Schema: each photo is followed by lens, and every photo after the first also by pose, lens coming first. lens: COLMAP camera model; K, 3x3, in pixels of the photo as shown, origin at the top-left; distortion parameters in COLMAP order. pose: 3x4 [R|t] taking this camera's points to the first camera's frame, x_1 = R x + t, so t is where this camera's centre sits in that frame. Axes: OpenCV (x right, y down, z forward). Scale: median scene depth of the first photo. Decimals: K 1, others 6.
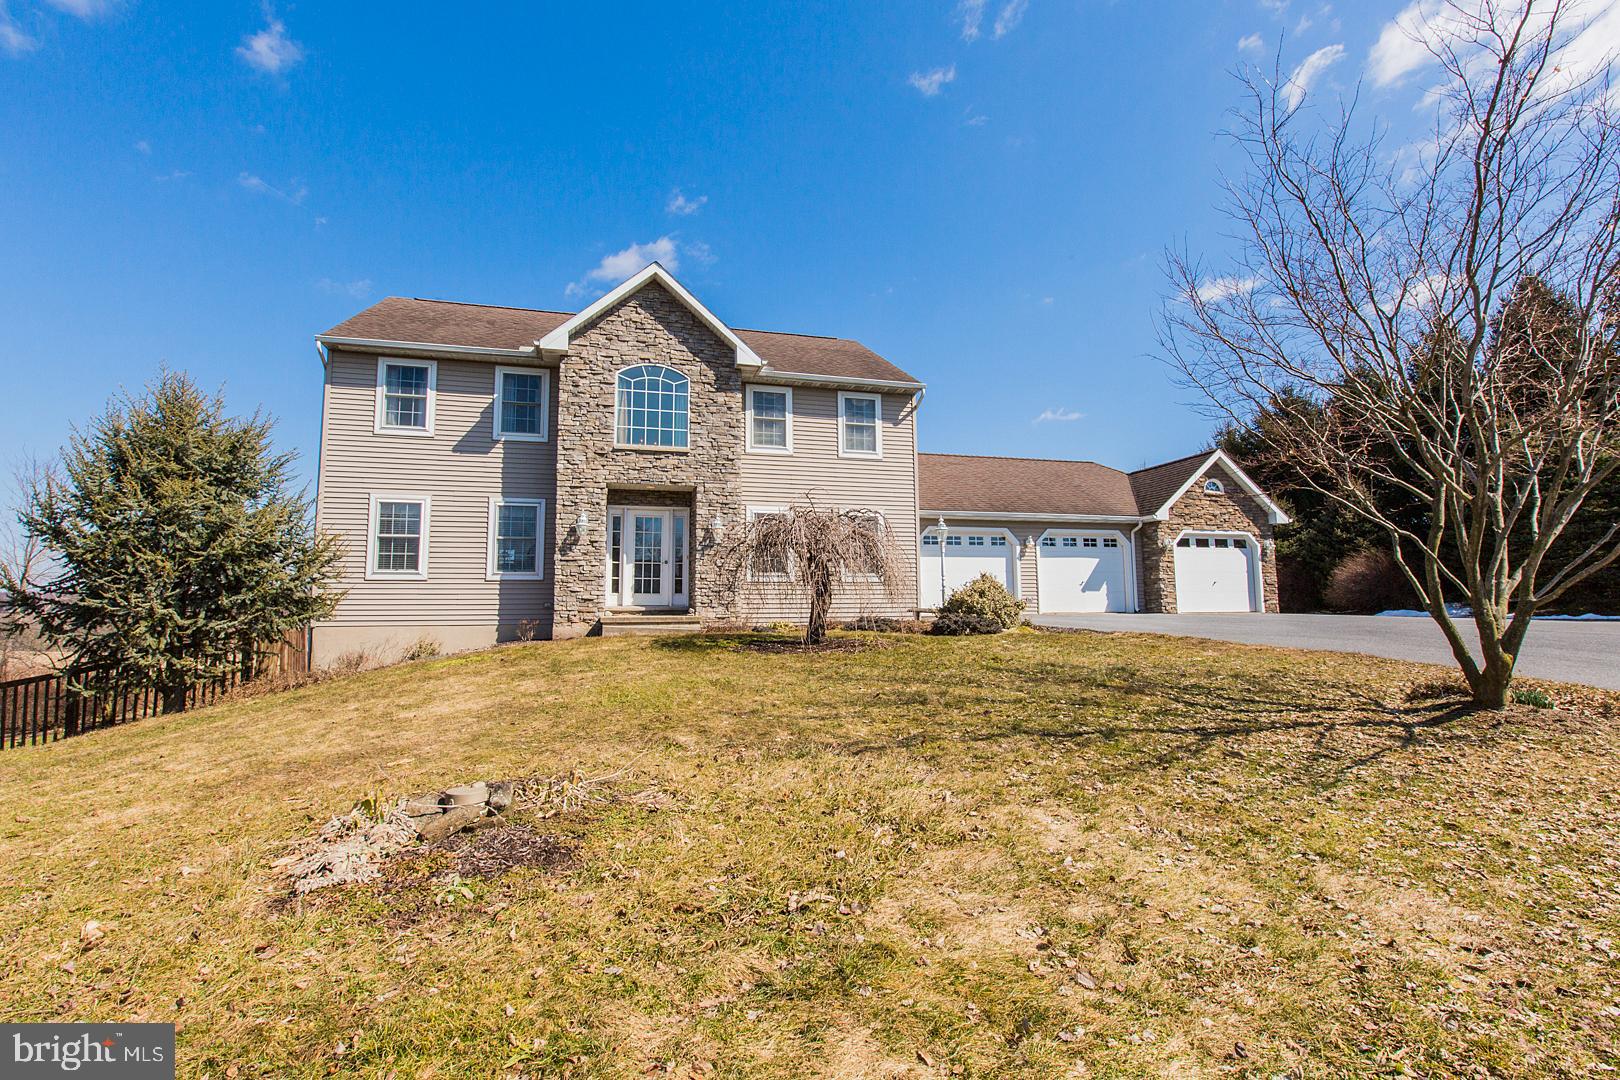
lens RADIAL K [[762.3, 0, 799.5], [0, 762.3, 535.4], [0, 0, 1]] dist [-0.004459, 0.000235]
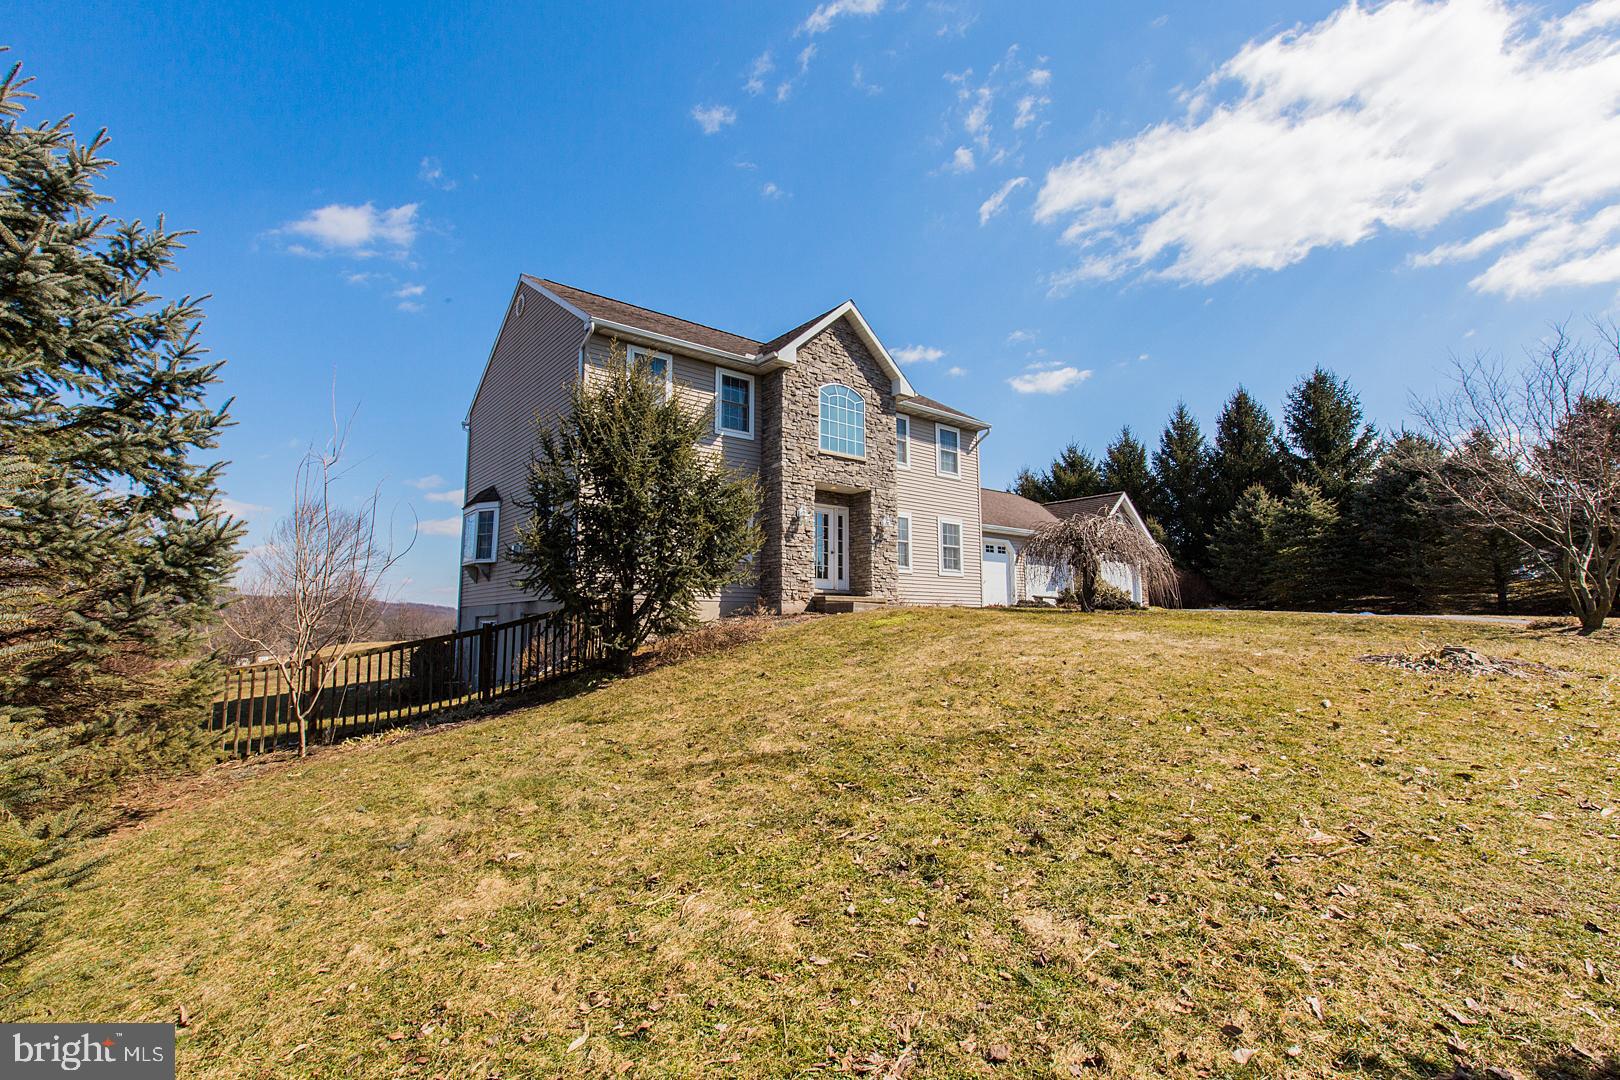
lens RADIAL K [[750.6, 0, 810.0], [0, 750.6, 540.0], [0, 0, 1]] dist [-0.000514, -0.000466]
pose [[0.916225, 0.054033, 0.397005, -0.673600], [-0.048244, 0.998534, -0.024563, 0.046471], [-0.397750, 0.003352, 0.917488, -0.047678]]
